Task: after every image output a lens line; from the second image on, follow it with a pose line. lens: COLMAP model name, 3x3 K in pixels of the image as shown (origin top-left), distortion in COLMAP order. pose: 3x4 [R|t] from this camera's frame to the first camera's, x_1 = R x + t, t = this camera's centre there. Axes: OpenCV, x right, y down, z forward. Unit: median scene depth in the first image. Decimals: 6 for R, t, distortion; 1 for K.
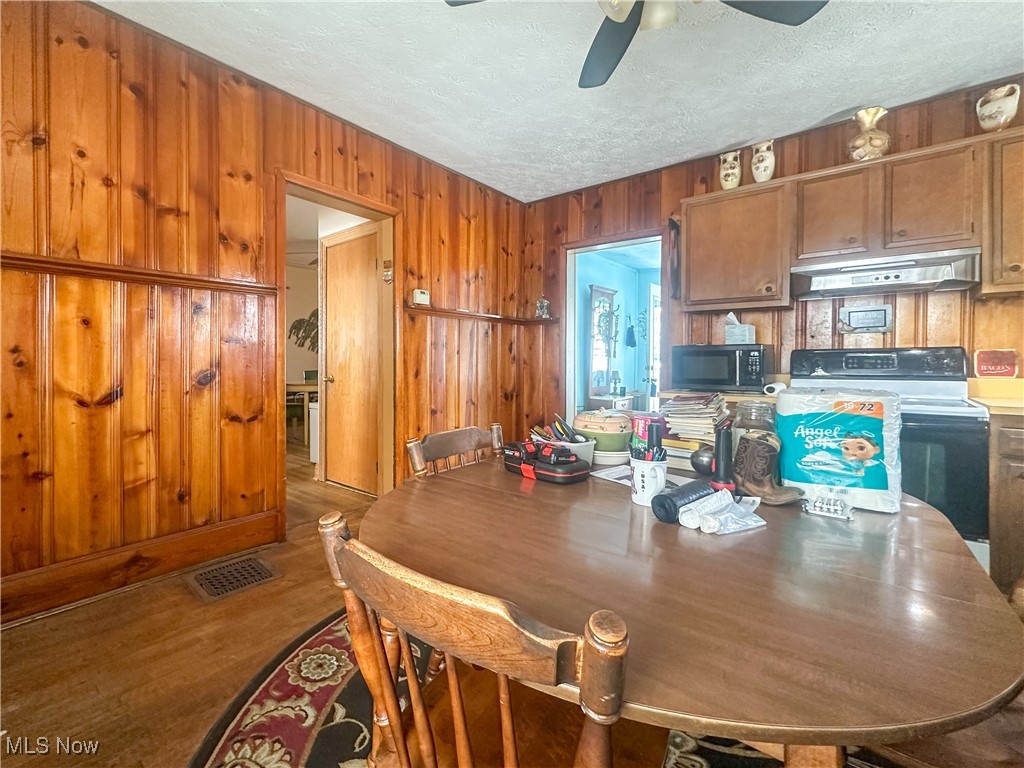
lens RADIAL K [[442.5, 0, 512.3], [0, 442.5, 366.7], [0, 0, 1]] dist [-0.000328, 0.000086]
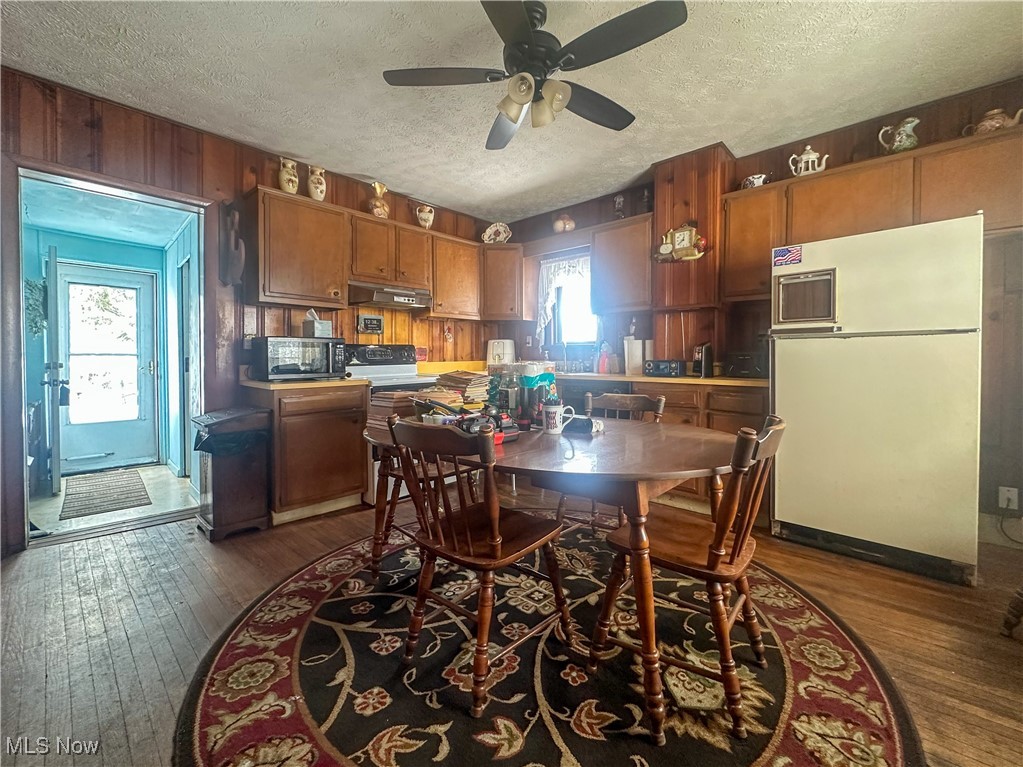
lens RADIAL K [[442.1, 0, 511.8], [0, 442.1, 366.2], [0, 0, 1]] dist [-0.000328, 0.000086]
pose [[0.079349, -0.022003, 0.996604, -0.601536], [0.018877, 0.999610, 0.020566, 0.010515], [-0.996668, 0.017181, 0.079734, 0.407893]]
